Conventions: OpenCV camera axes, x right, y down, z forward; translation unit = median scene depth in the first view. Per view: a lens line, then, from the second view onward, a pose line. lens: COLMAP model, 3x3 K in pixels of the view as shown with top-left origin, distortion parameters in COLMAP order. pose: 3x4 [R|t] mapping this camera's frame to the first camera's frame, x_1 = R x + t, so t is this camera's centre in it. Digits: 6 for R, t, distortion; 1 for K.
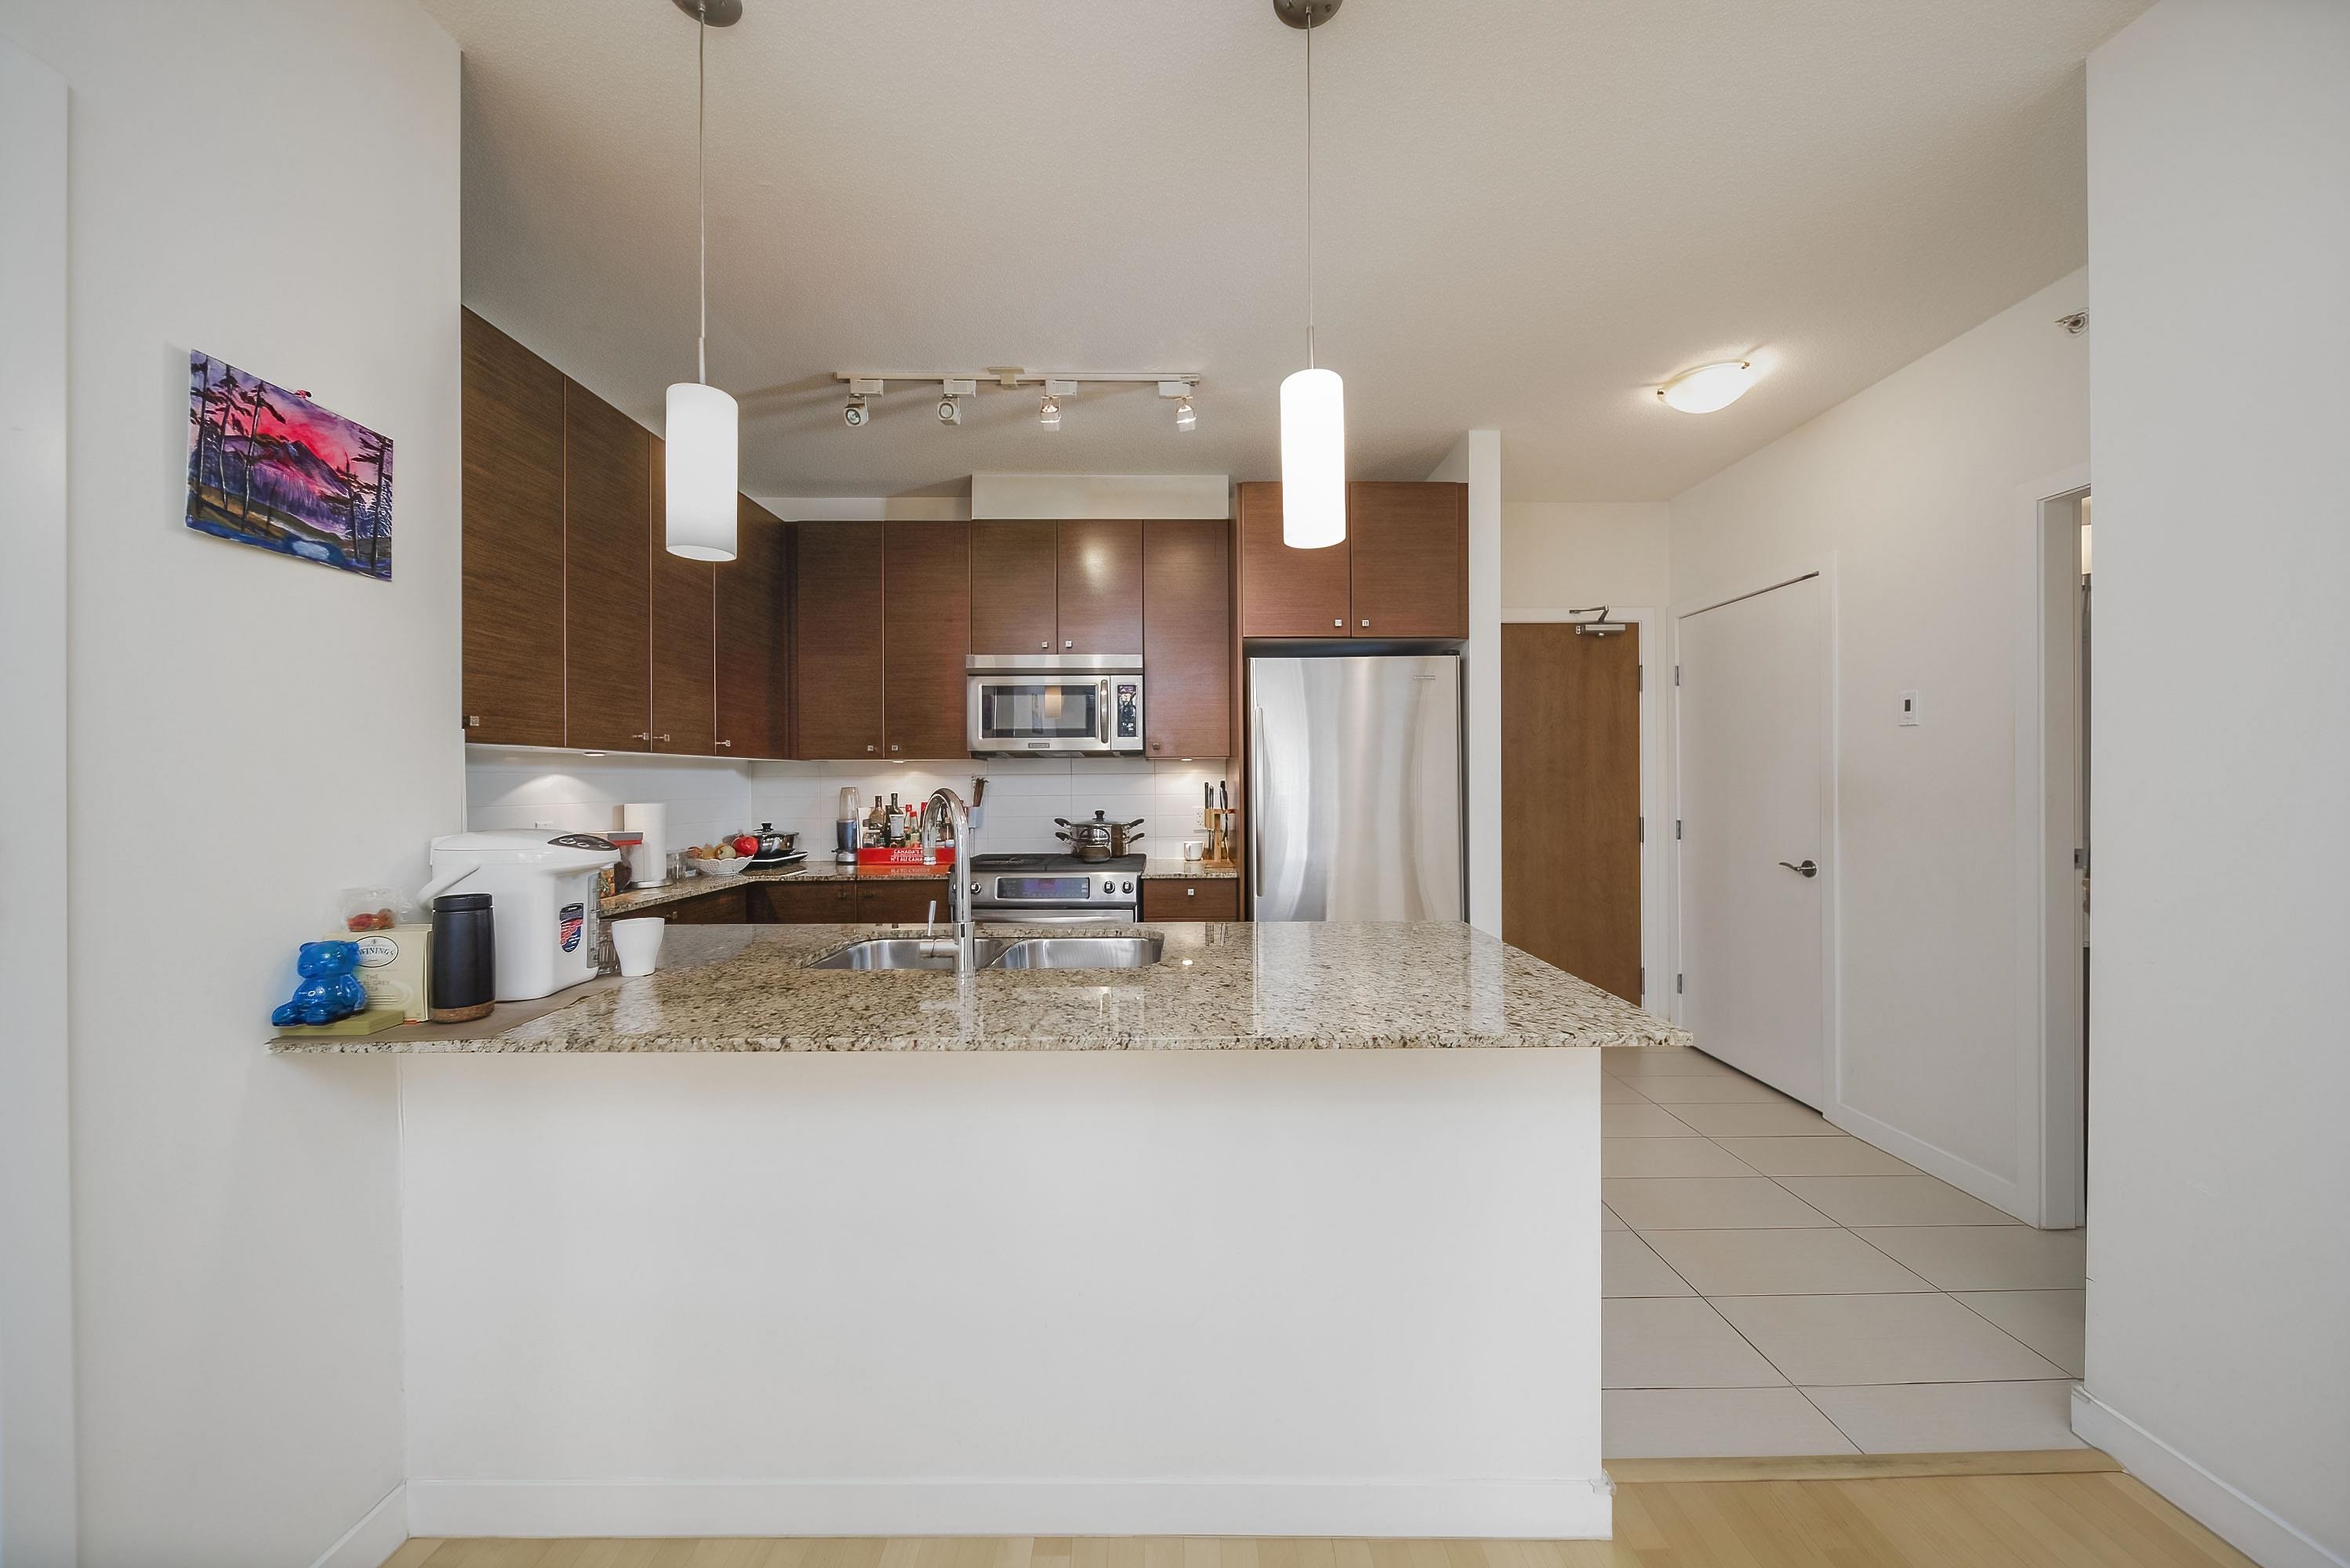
lens RADIAL K [[824.6, 0, 1177.6], [0, 824.6, 781.5], [0, 0, 1]] dist [-0.001862, -0.001693]
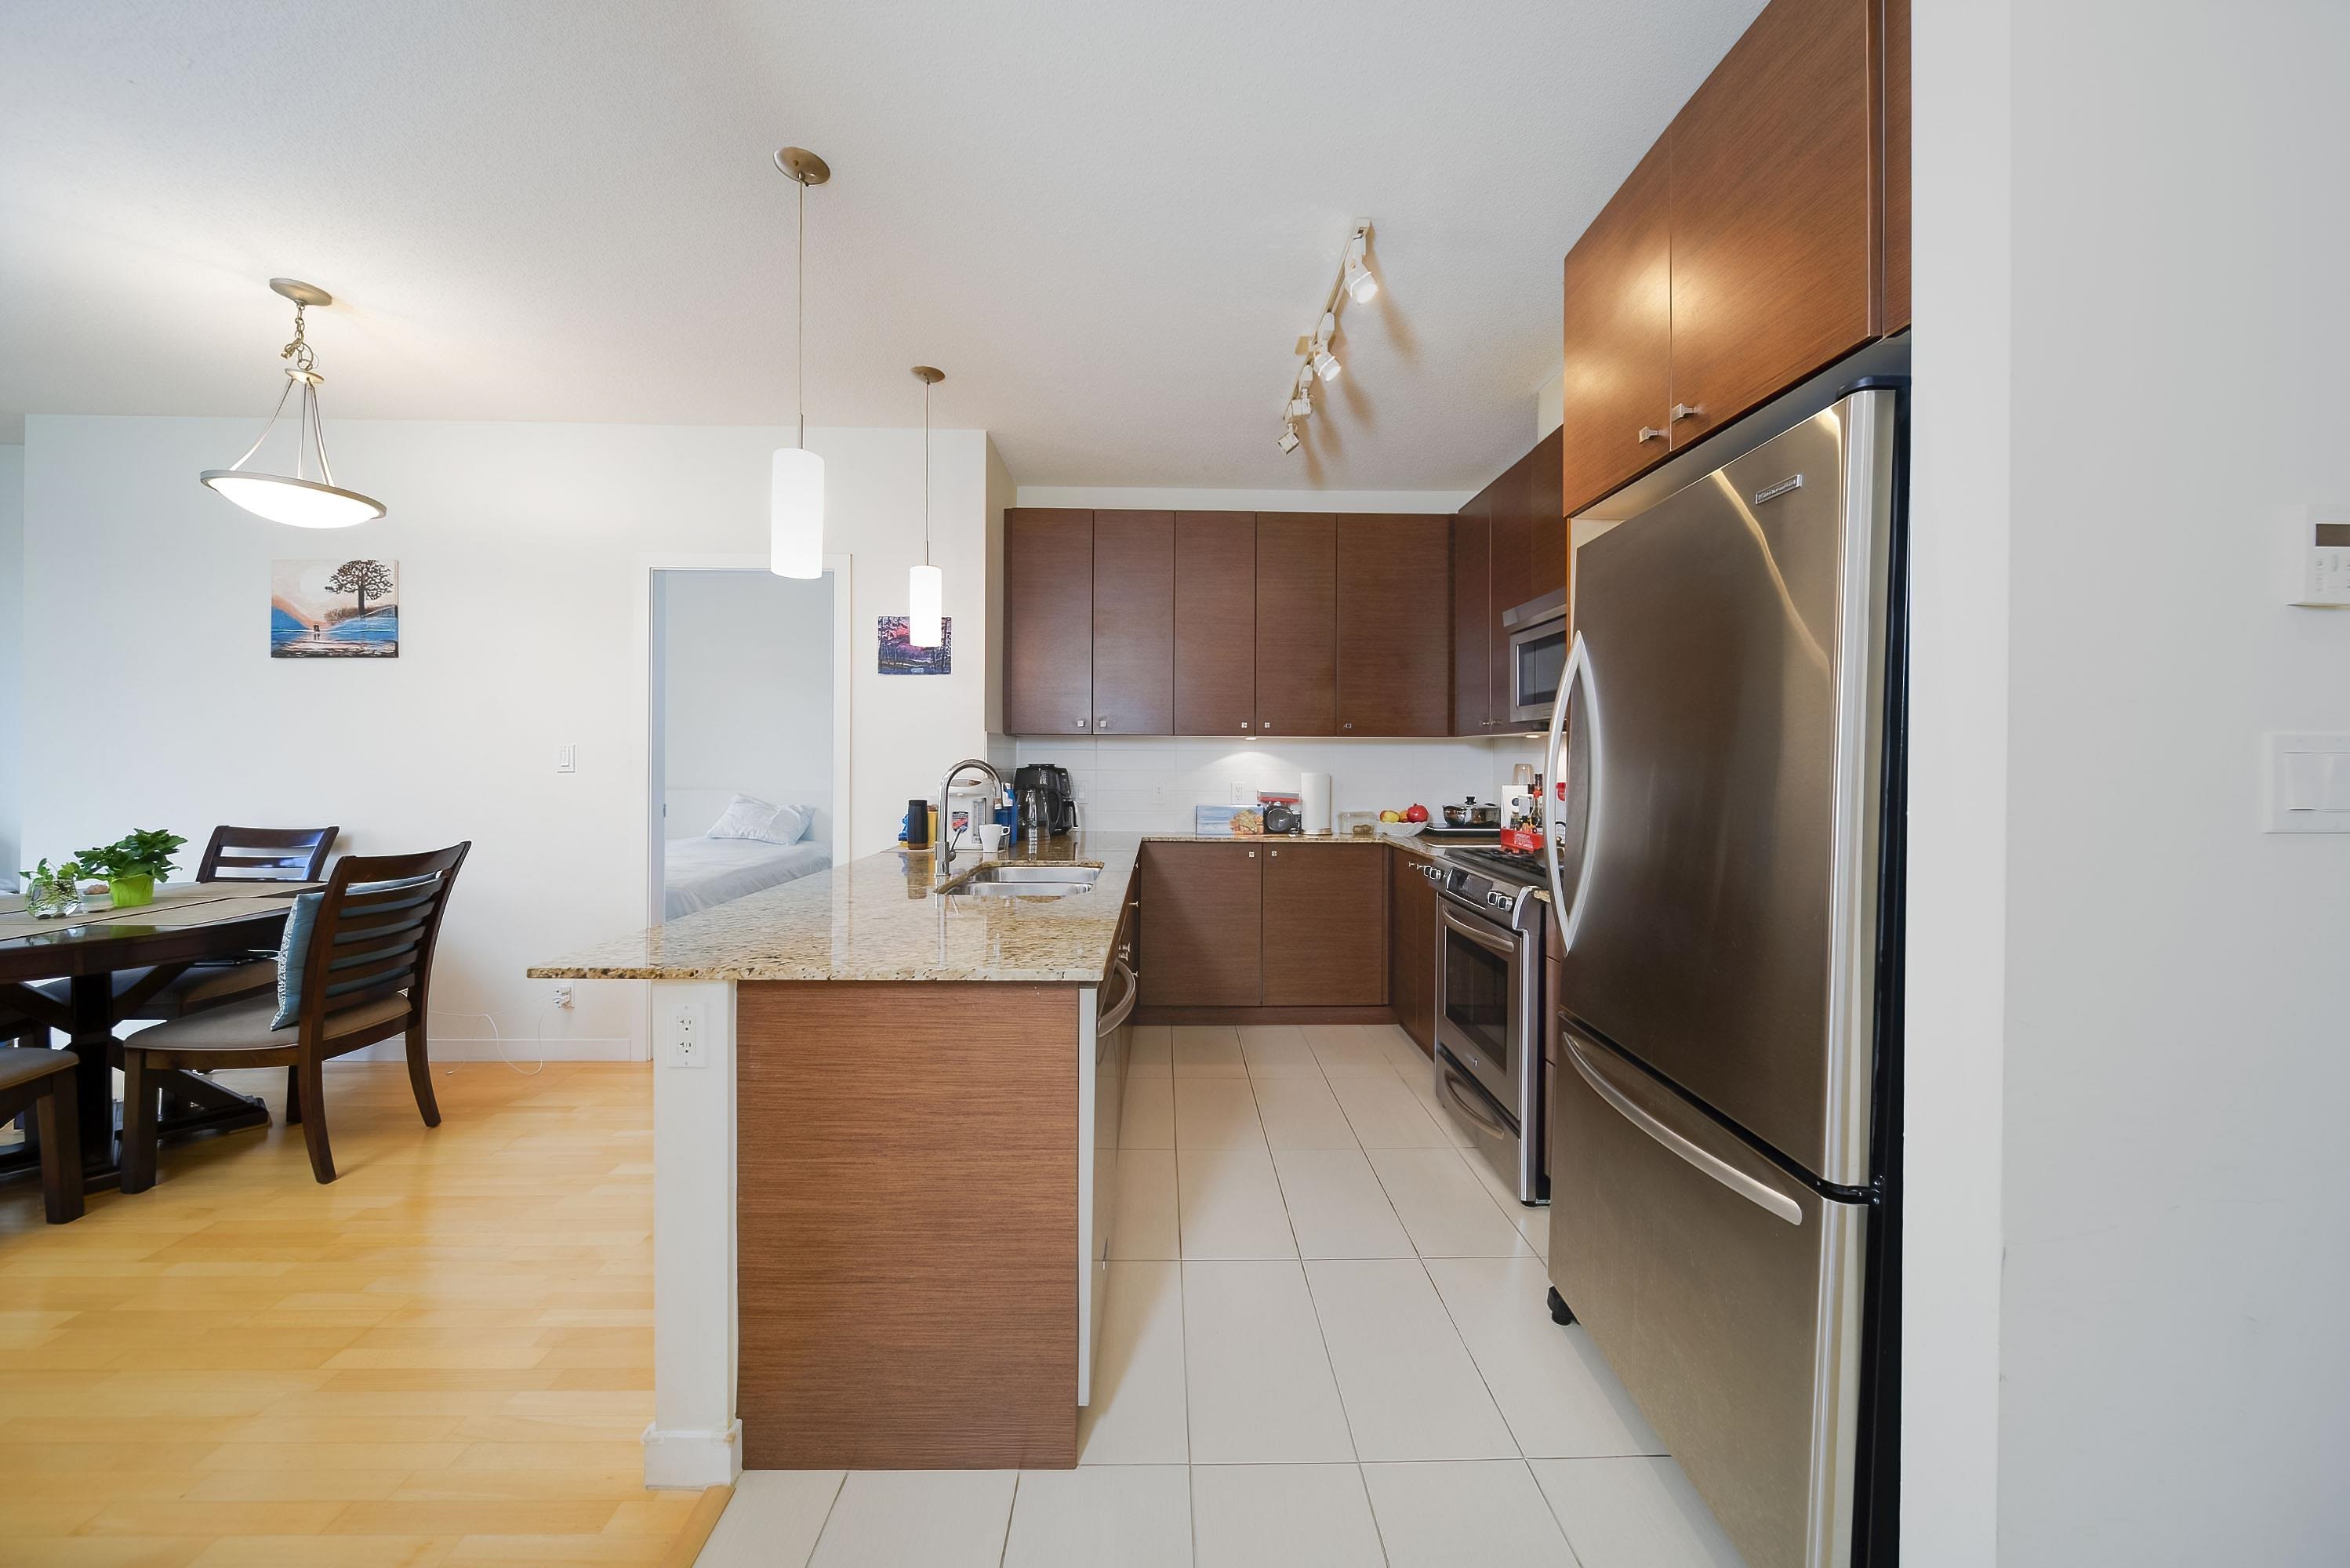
lens RADIAL K [[824.6, 0, 1175.0], [0, 824.6, 759.8], [0, 0, 1]] dist [-0.001862, -0.001693]
pose [[0.014318, 0.003668, -0.999891, 0.778409], [-0.006128, 0.999975, 0.003581, 0.001825], [0.999879, 0.006076, 0.014340, 0.823331]]
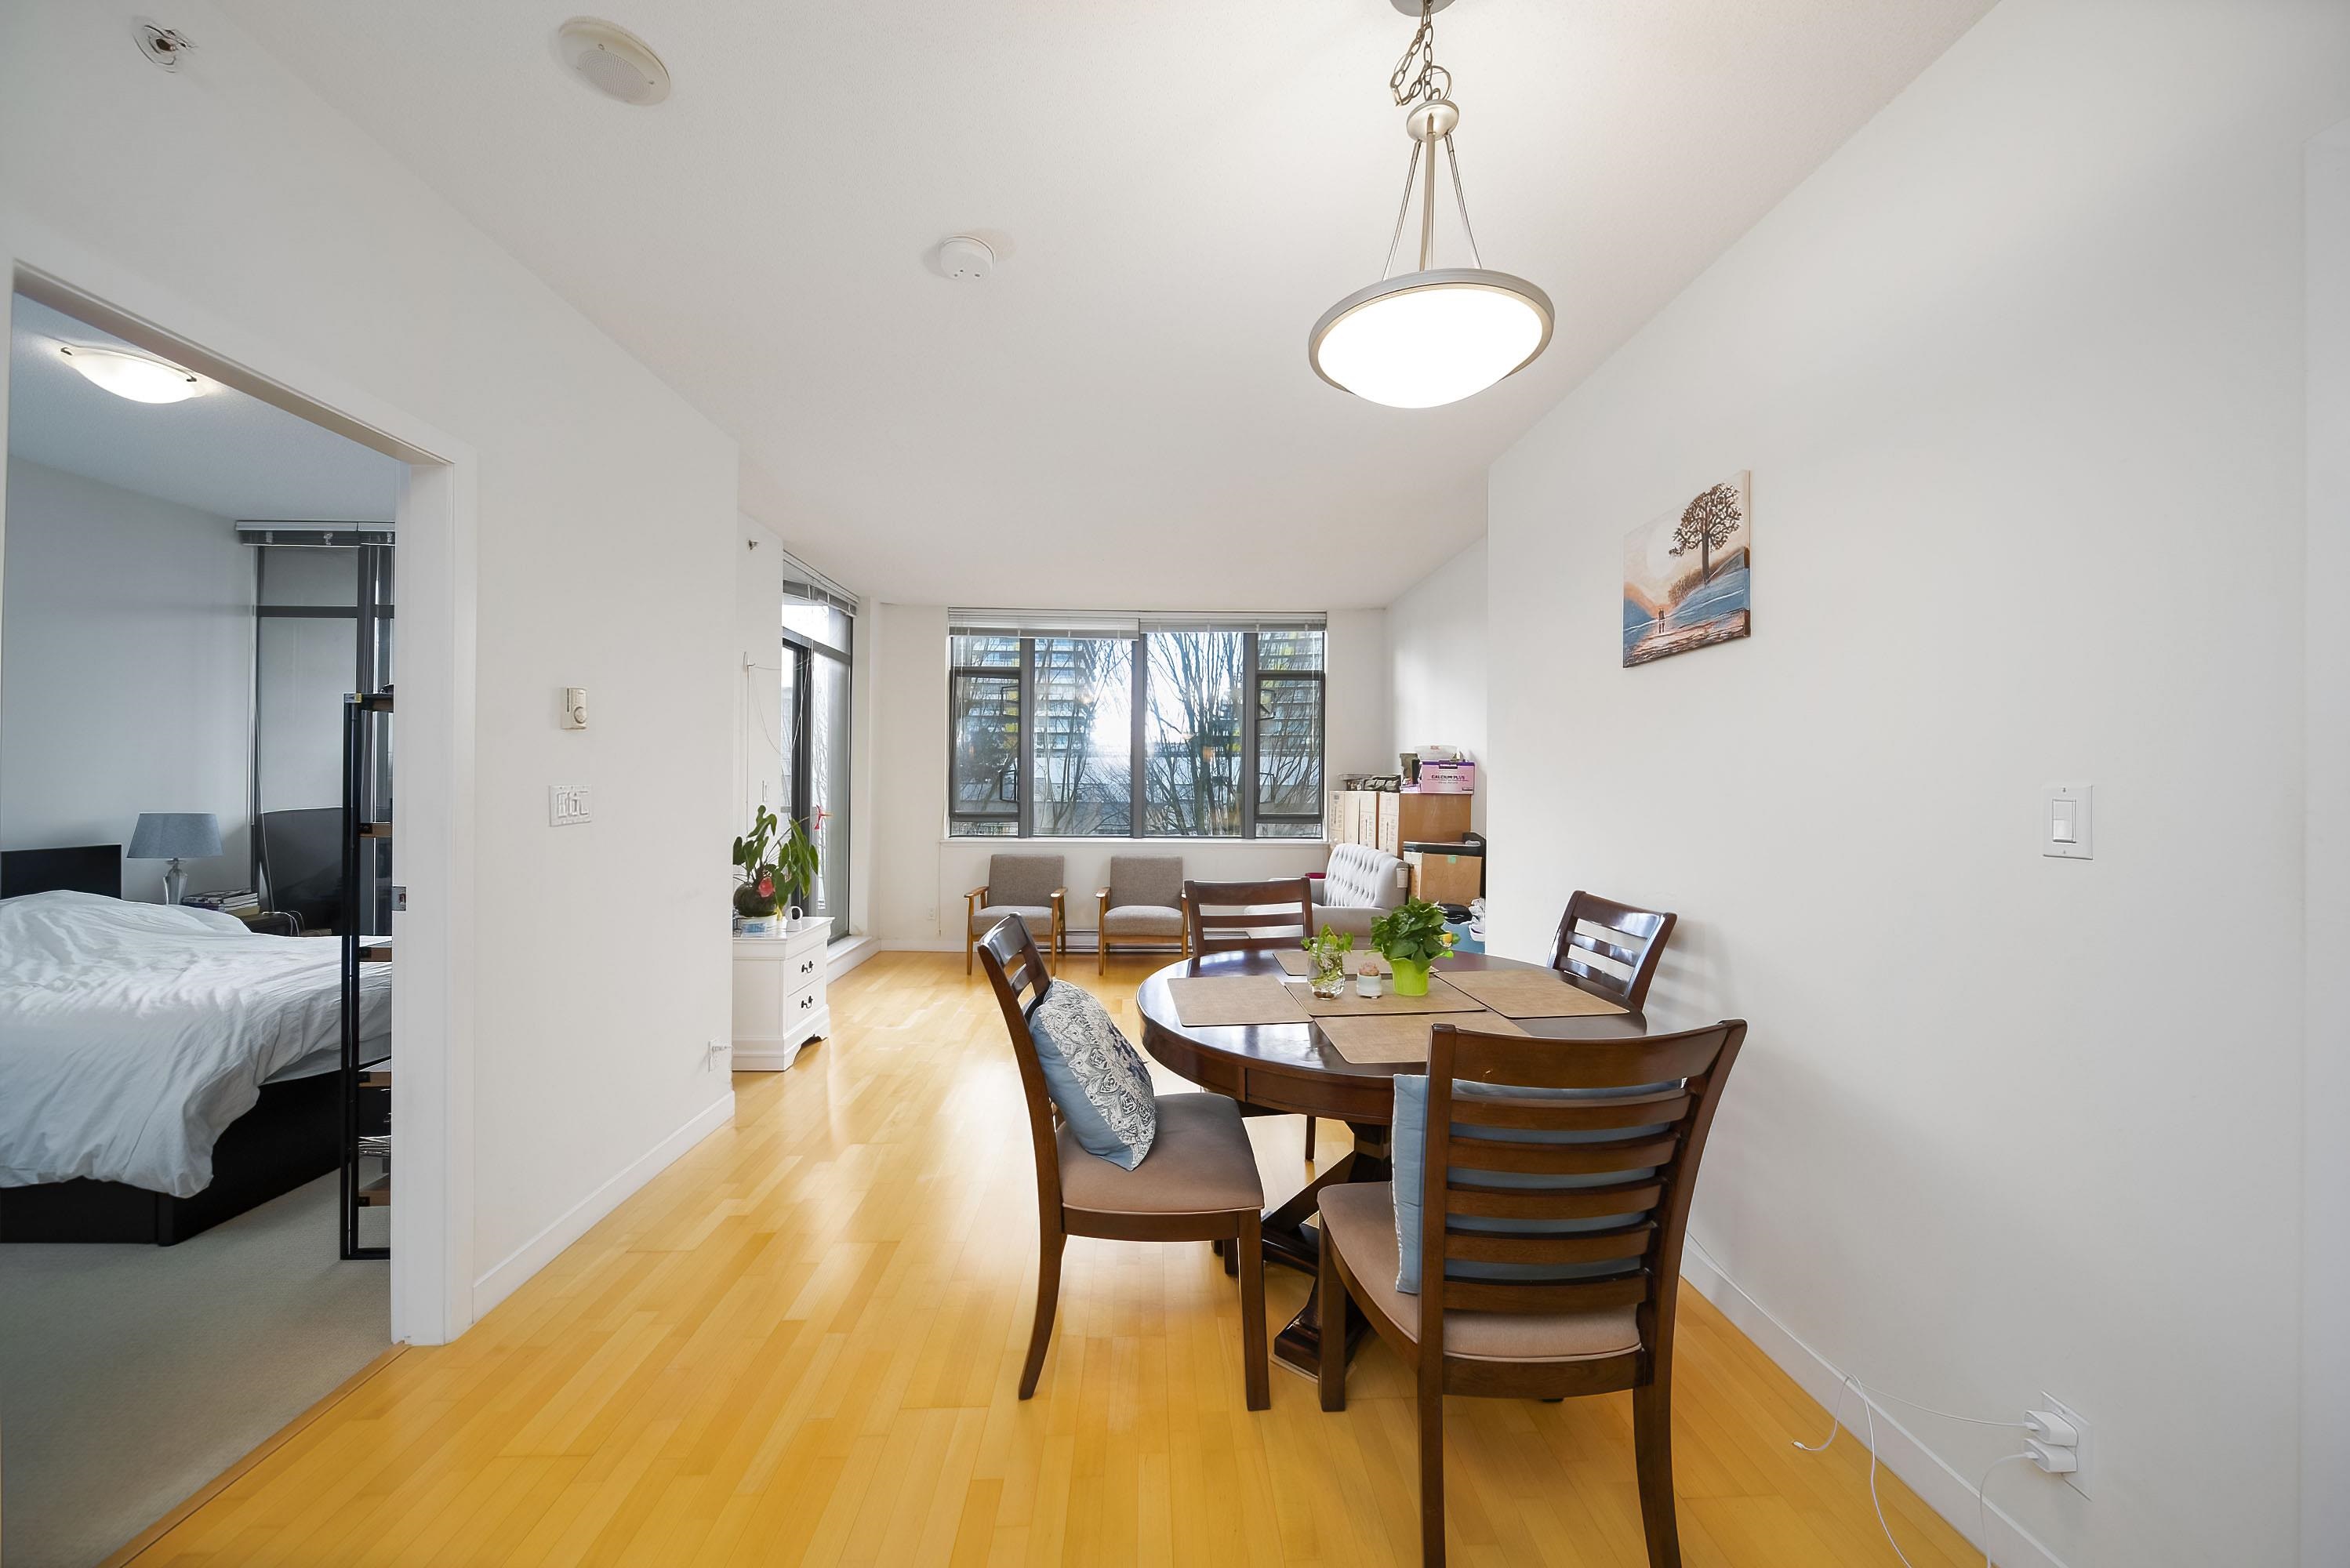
lens RADIAL K [[824.6, 0, 1177.1], [0, 824.6, 783.1], [0, 0, 1]] dist [-0.001862, -0.001693]
pose [[-0.999652, -0.002190, -0.026291, 0.044182], [-0.002151, 0.999997, -0.001501, -0.010480], [0.026294, -0.001444, -0.999653, 0.377702]]
